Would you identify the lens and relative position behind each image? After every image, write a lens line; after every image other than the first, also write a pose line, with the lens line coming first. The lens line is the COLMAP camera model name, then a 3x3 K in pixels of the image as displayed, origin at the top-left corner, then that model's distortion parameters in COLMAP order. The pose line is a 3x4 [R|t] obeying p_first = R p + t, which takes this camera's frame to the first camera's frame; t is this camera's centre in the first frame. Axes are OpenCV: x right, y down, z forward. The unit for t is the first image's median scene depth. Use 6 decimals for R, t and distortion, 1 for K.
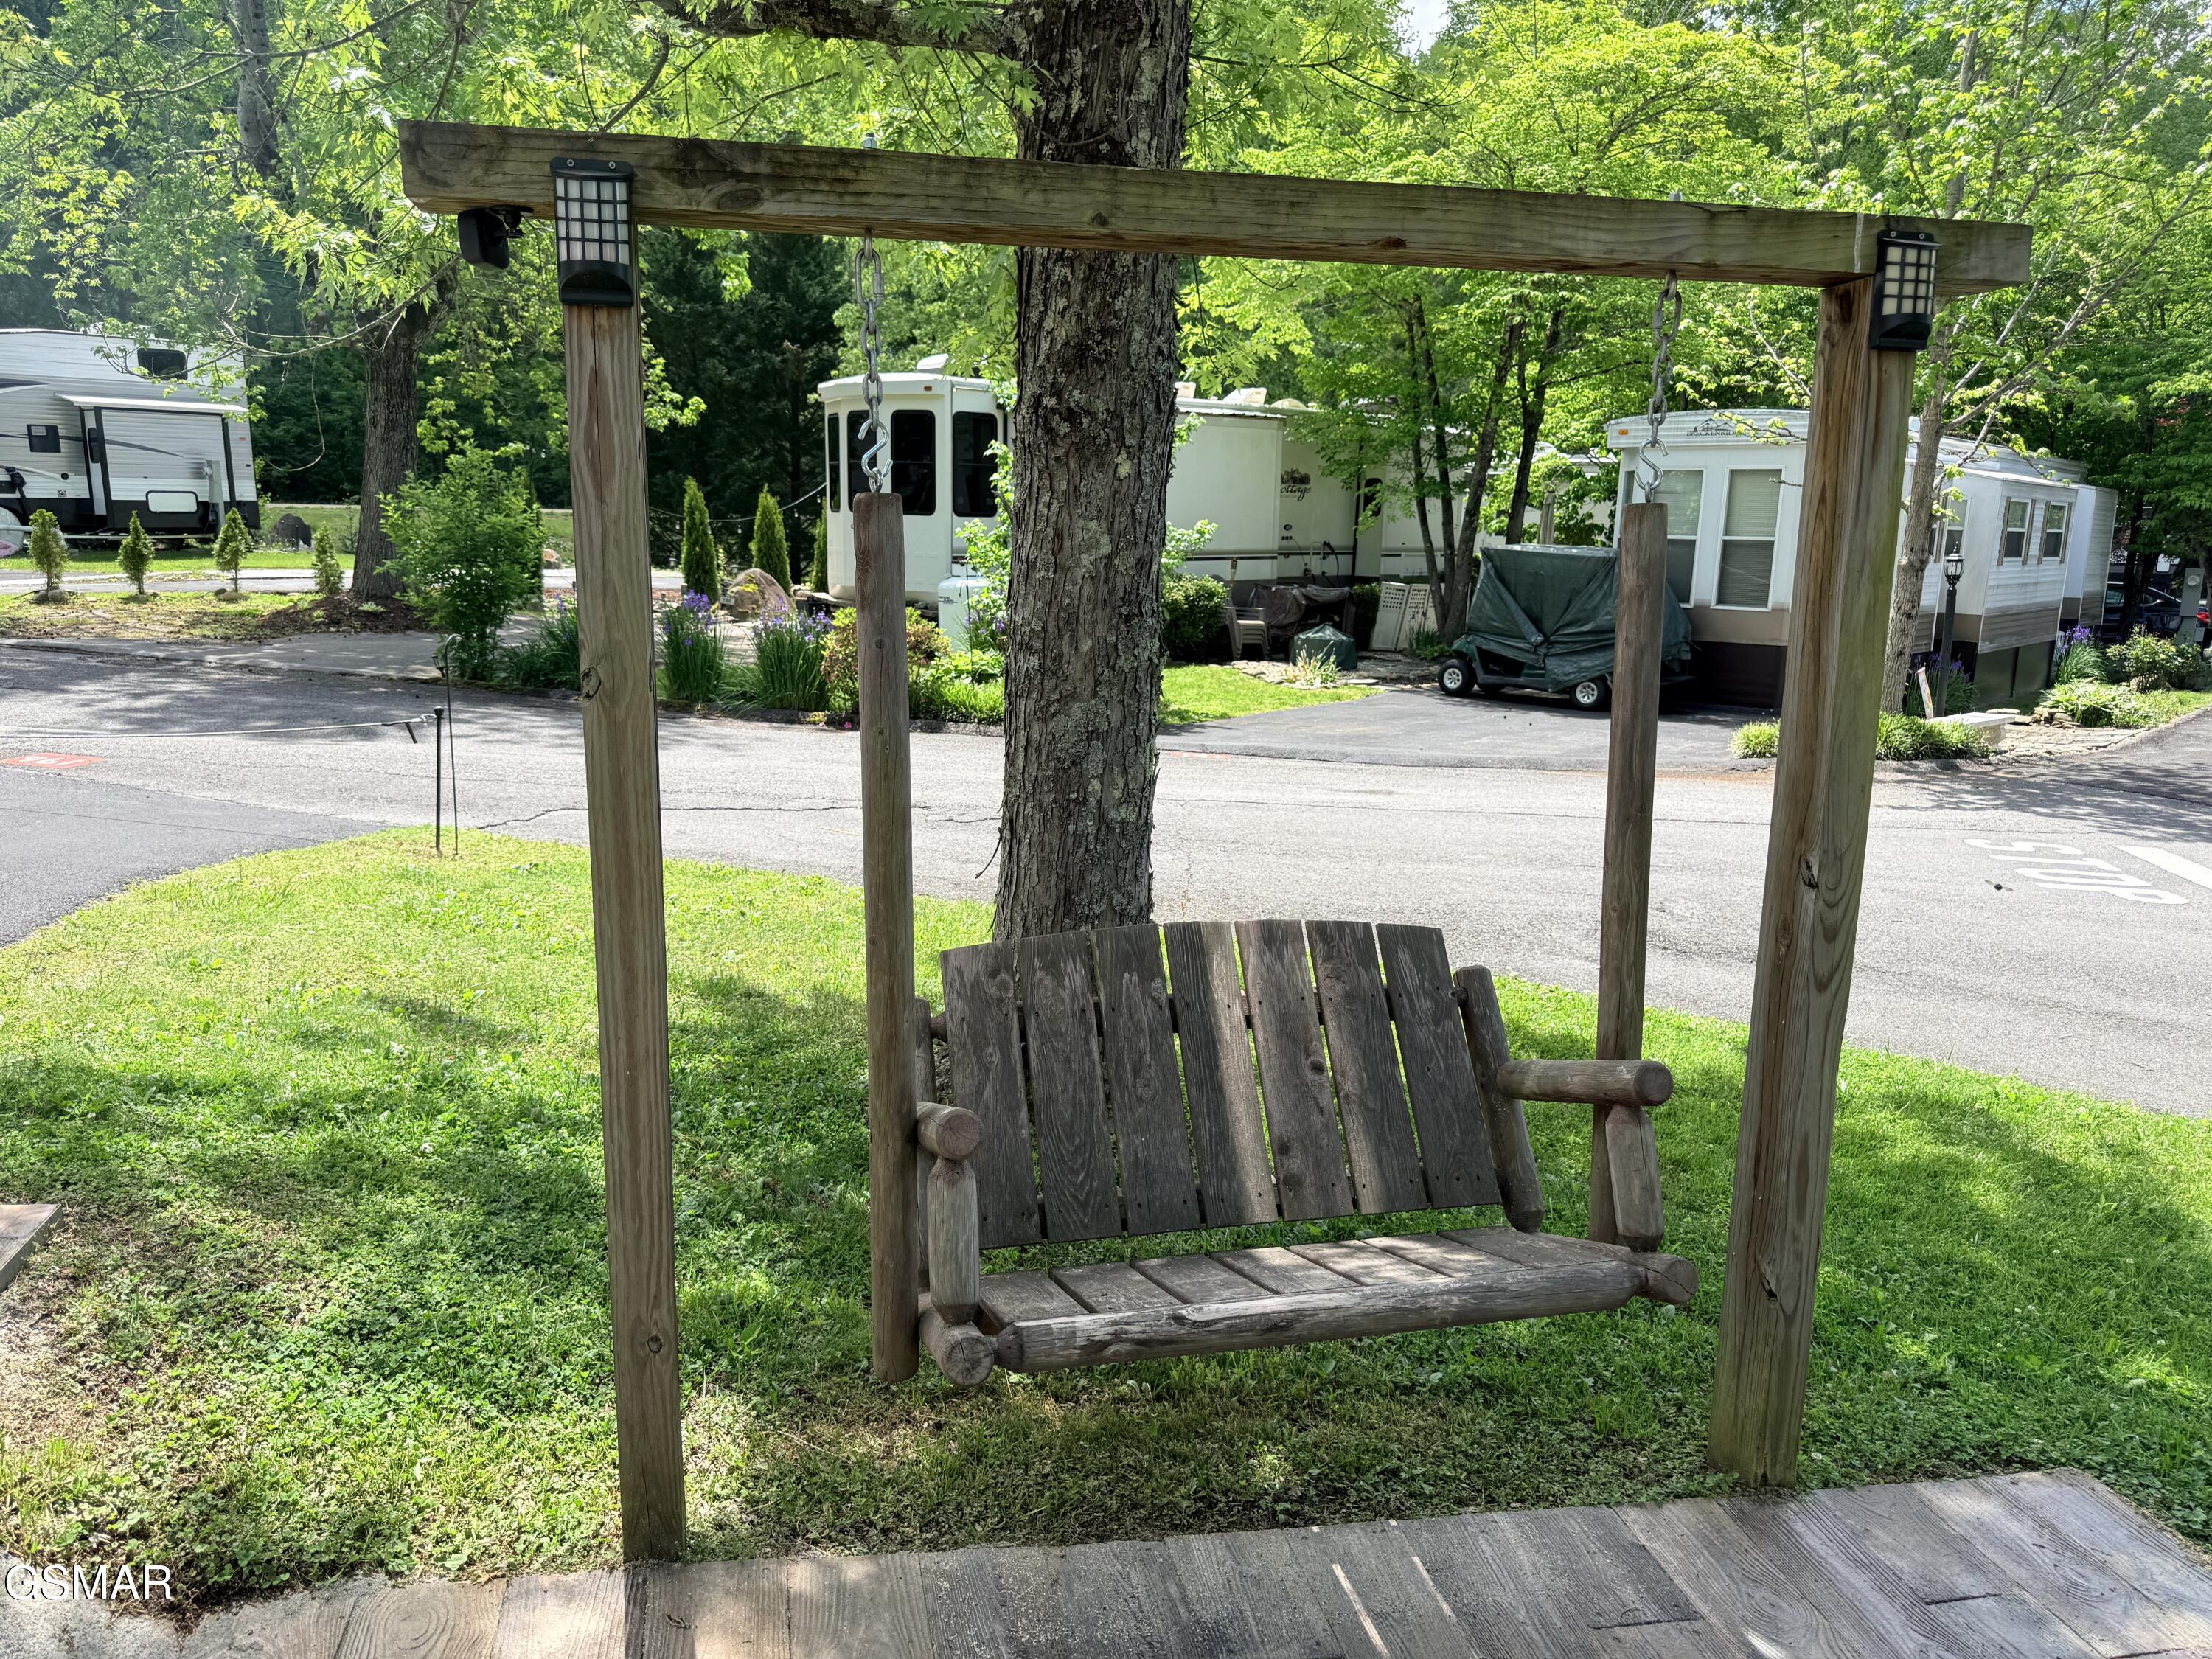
lens RADIAL K [[1572.7, 0, 1101.2], [0, 1572.7, 830.0], [0, 0, 1]] dist [0.057810, -0.061144]
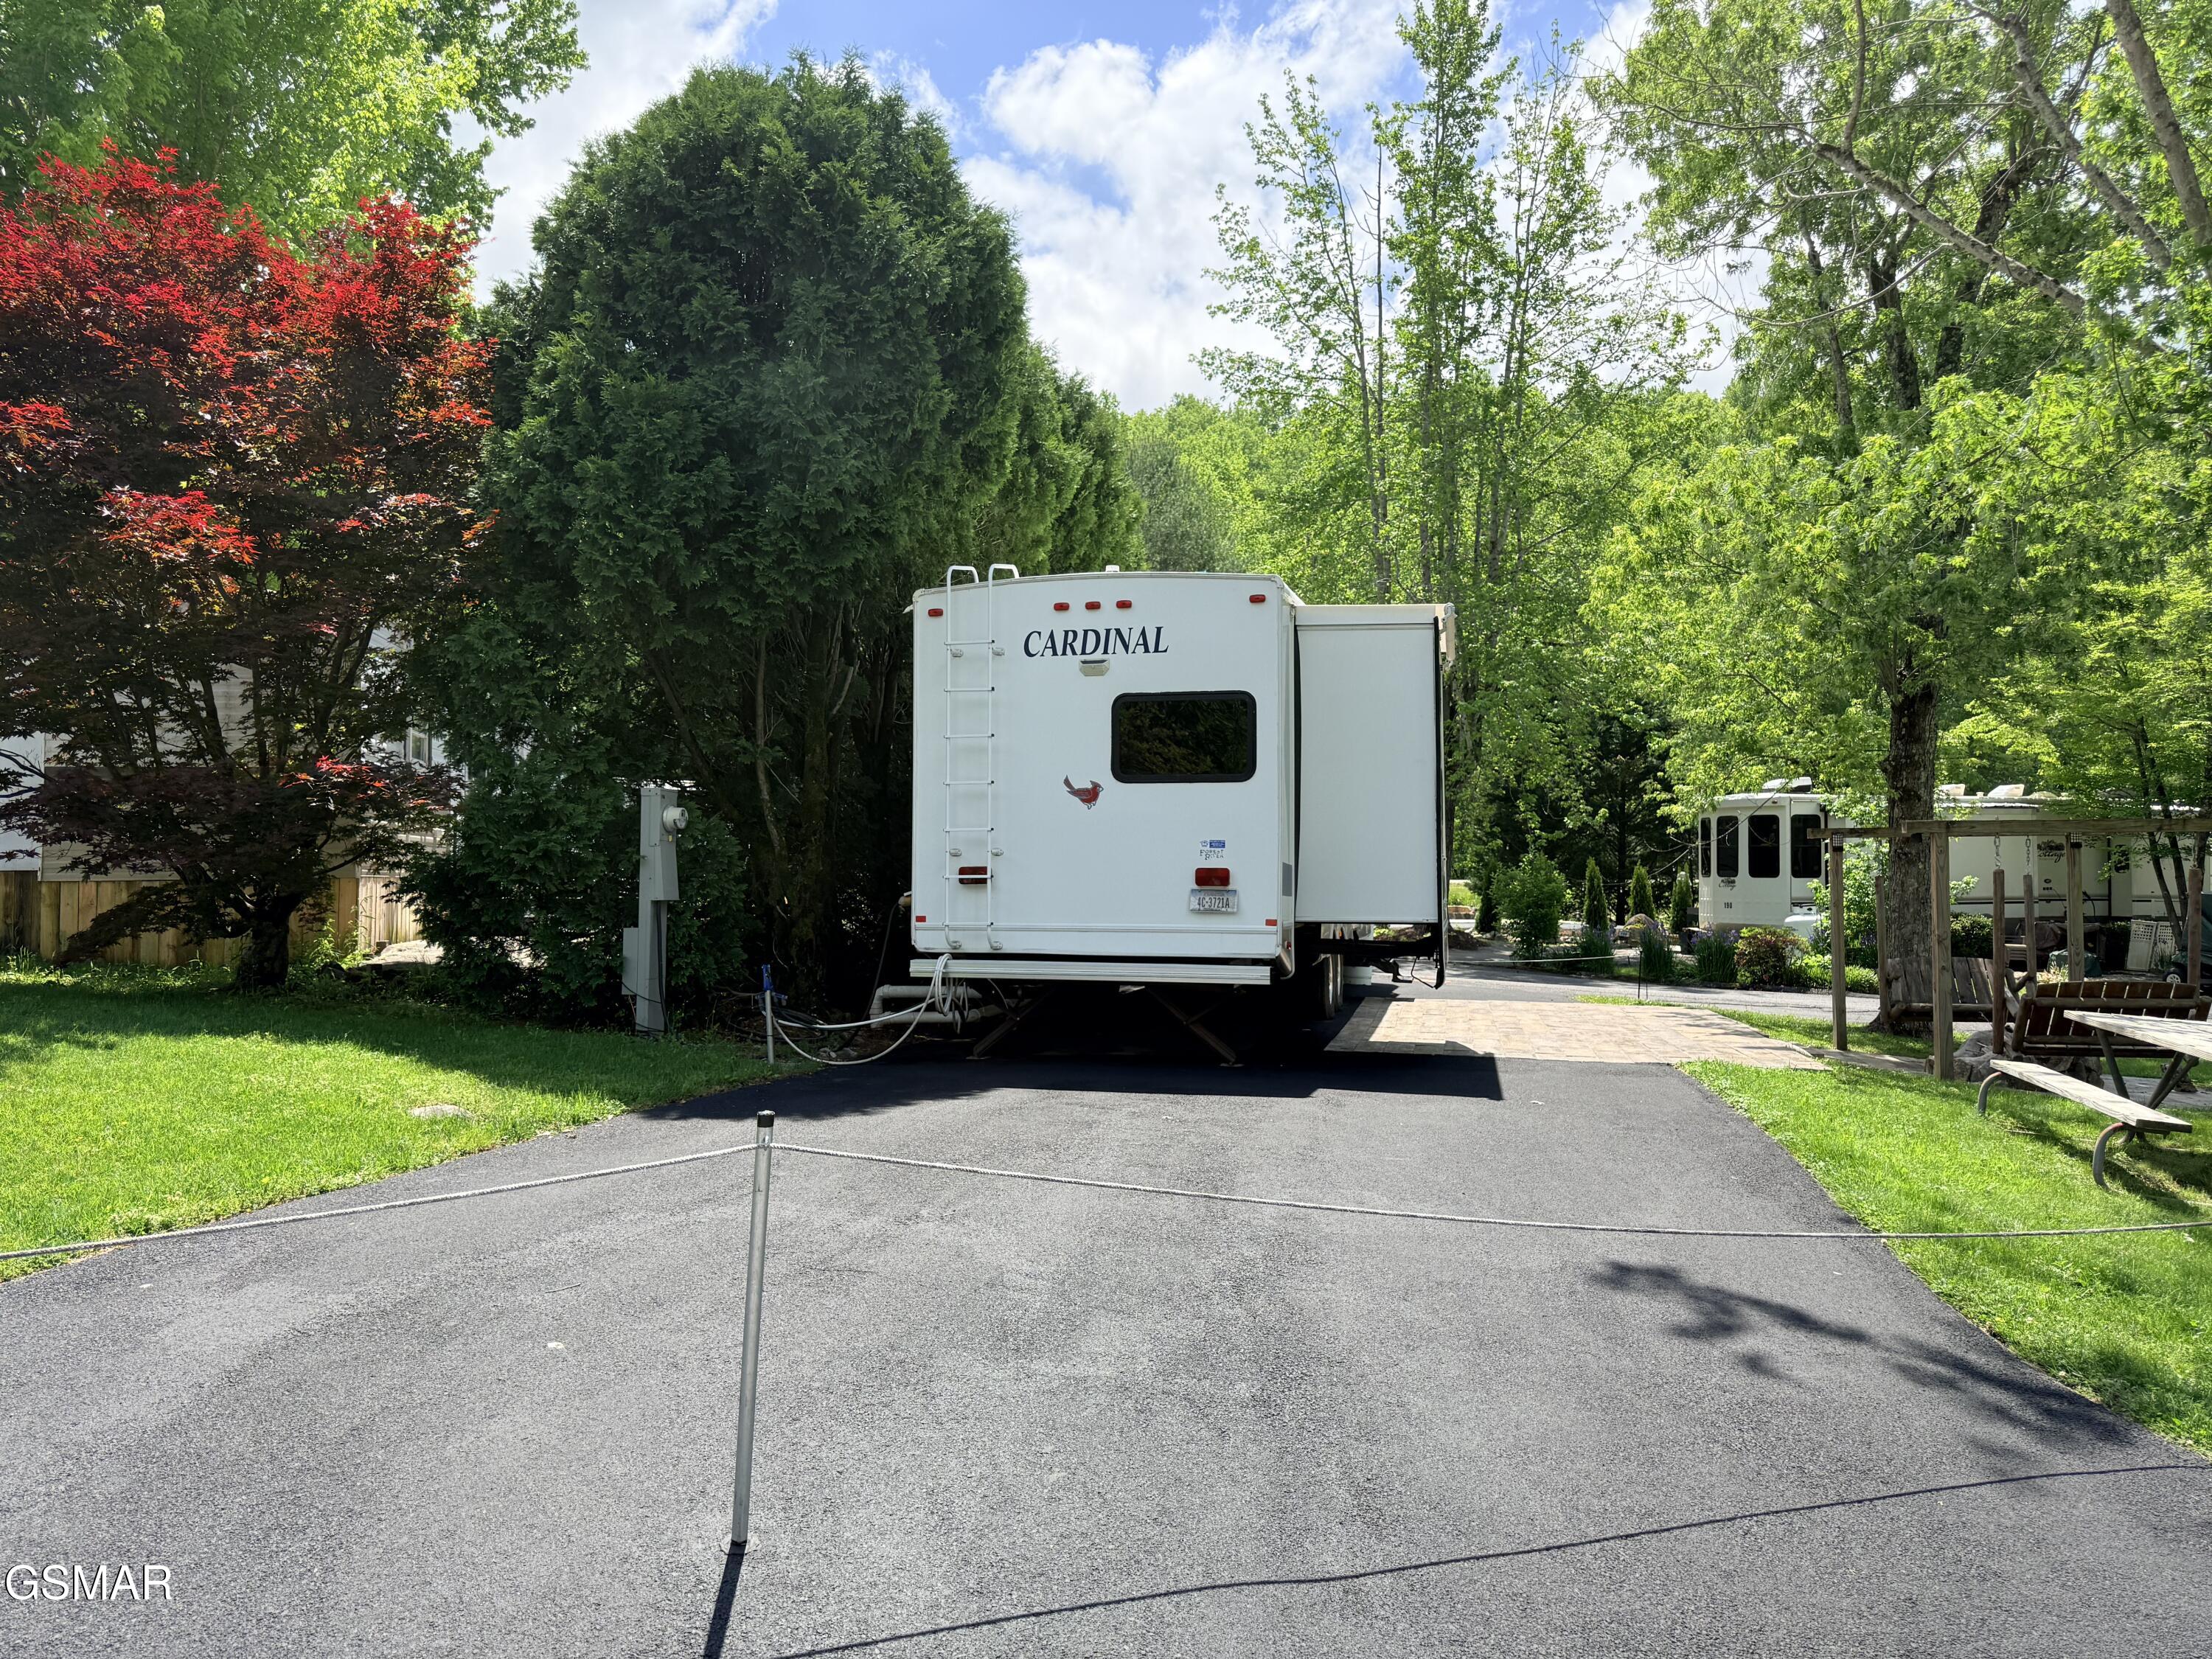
lens RADIAL K [[1554.9, 0, 1108.7], [0, 1554.9, 853.2], [0, 0, 1]] dist [0.056285, -0.060109]
pose [[0.897899, -0.027010, -0.439371, -0.014048], [-0.067575, 0.977828, -0.198209, 0.121331], [0.434983, 0.207662, 0.876166, -0.612814]]
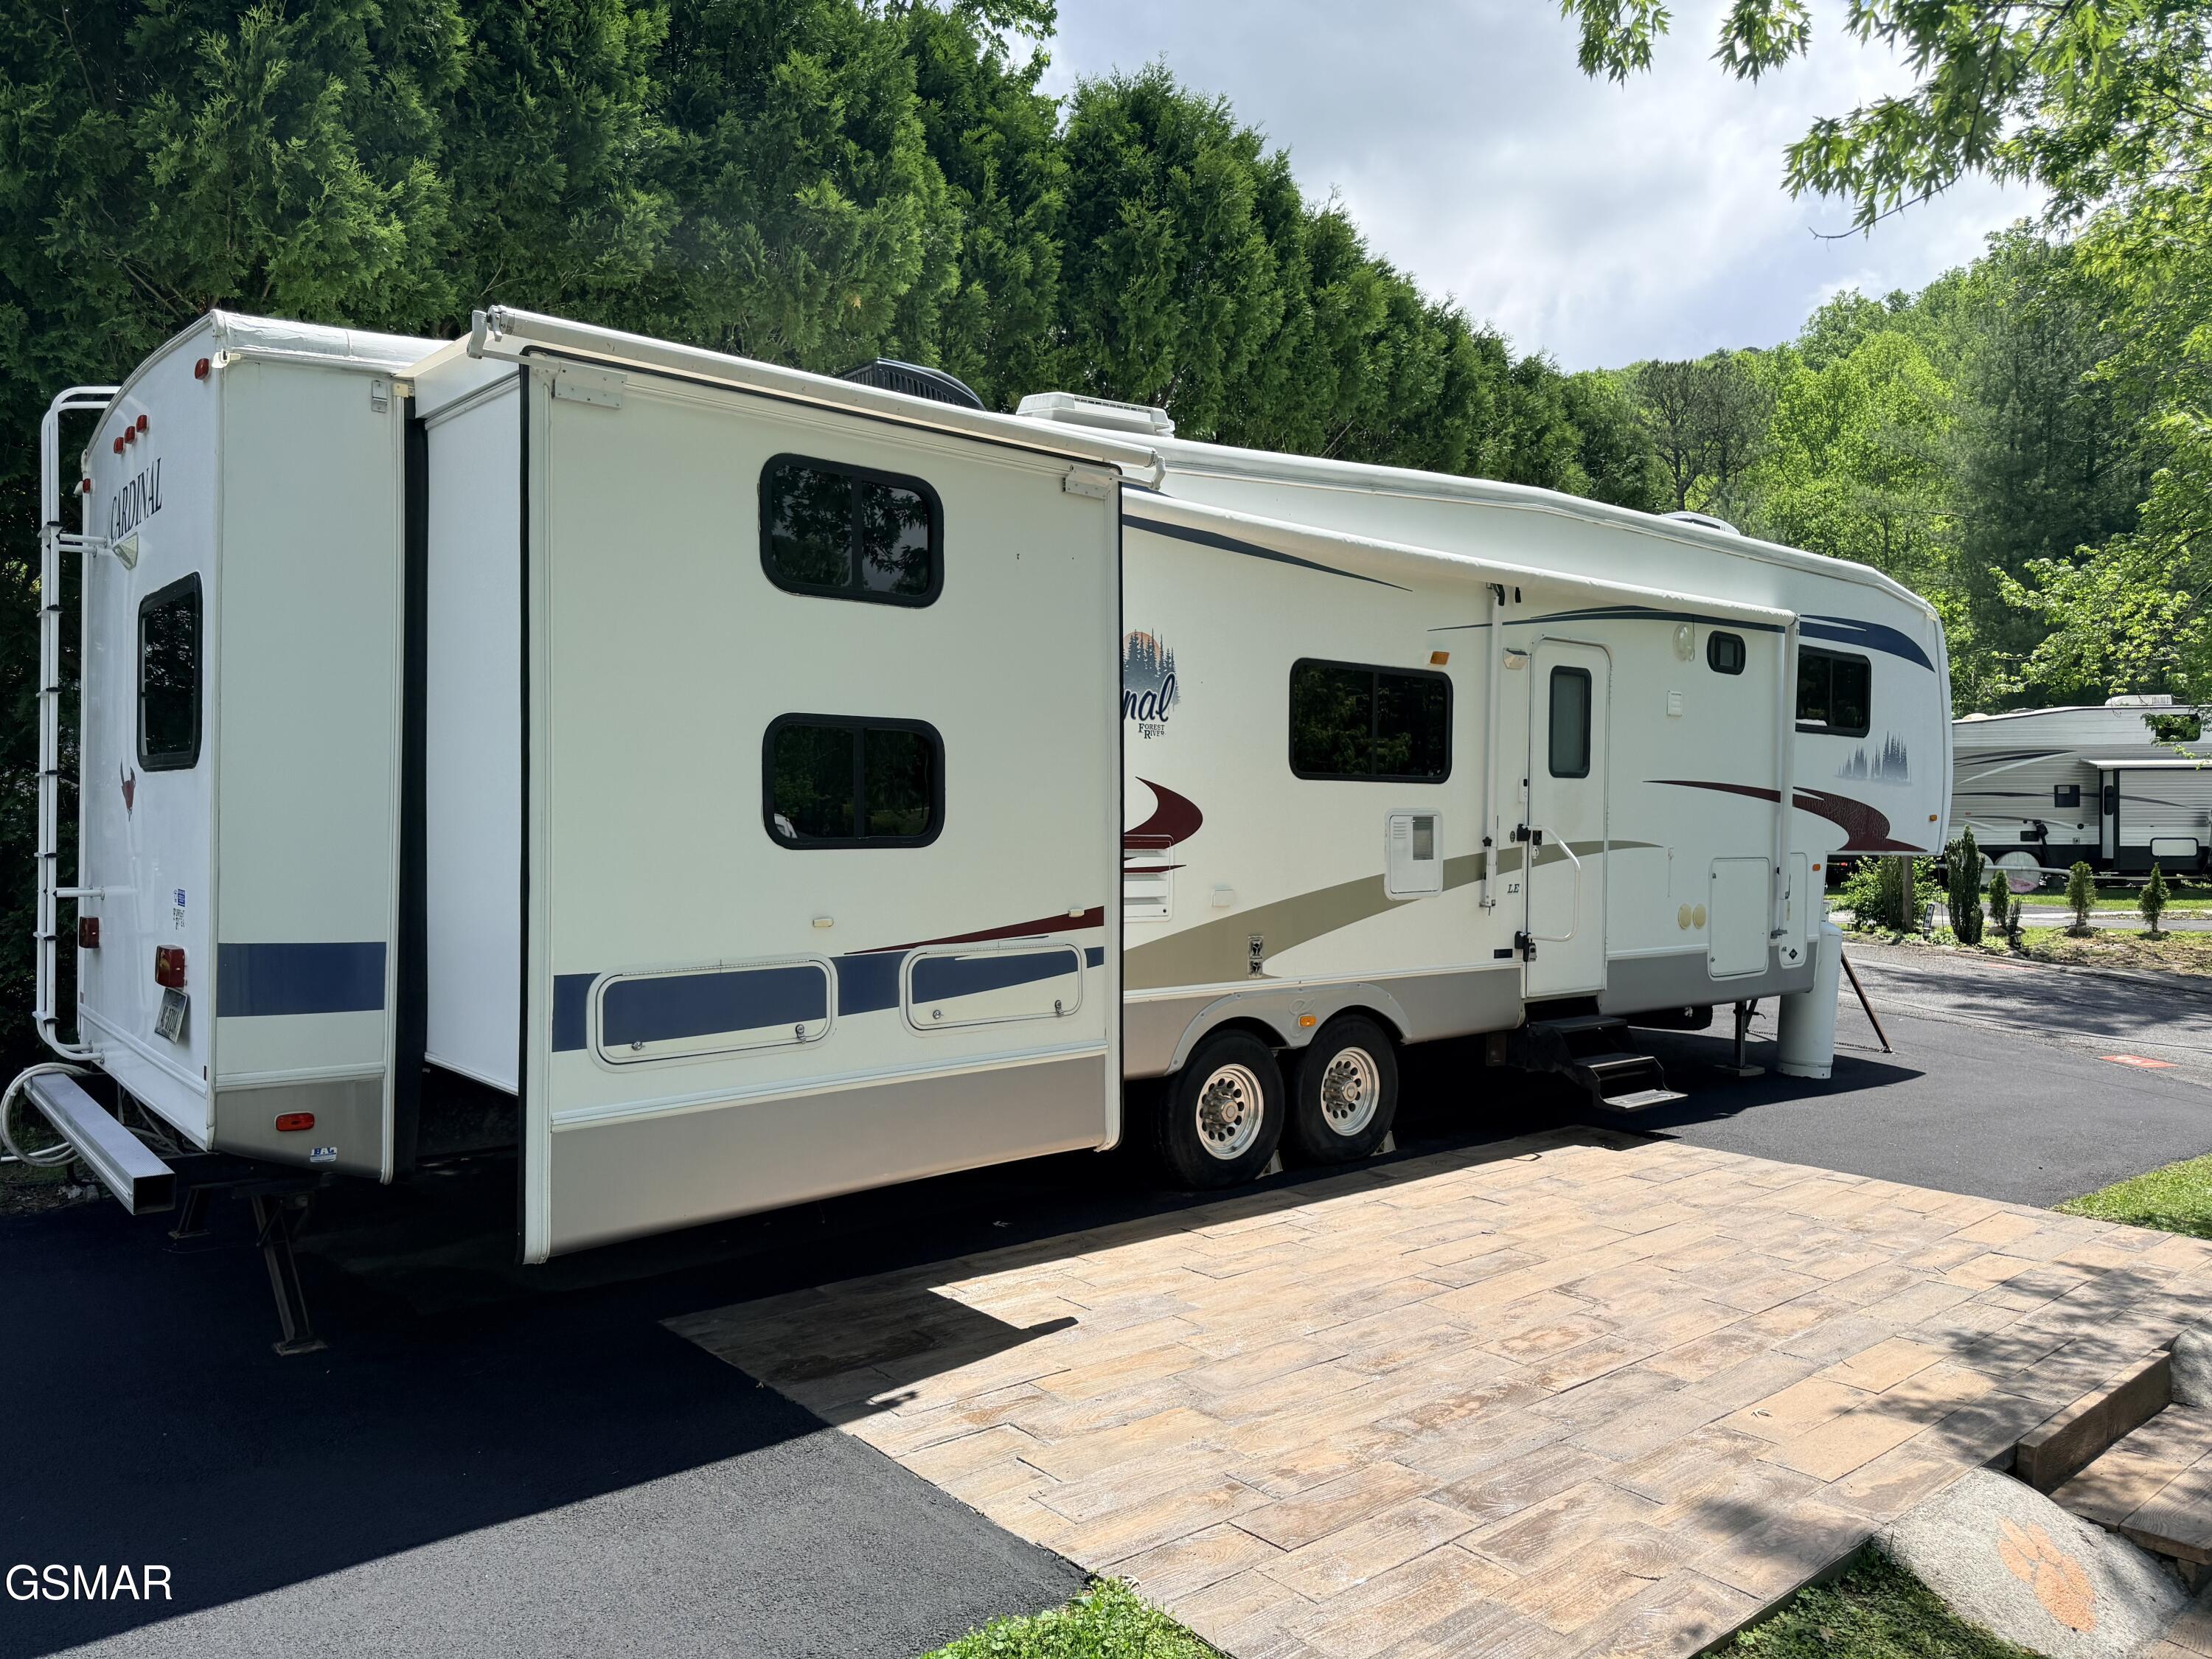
lens RADIAL K [[1541.2, 0, 1105.6], [0, 1541.2, 831.9], [0, 0, 1]] dist [0.111274, -0.125022]
pose [[0.462915, -0.004572, -0.886391, 0.068199], [-0.170110, 0.980941, -0.093899, 0.019540], [0.869927, 0.194251, 0.453315, -0.204068]]
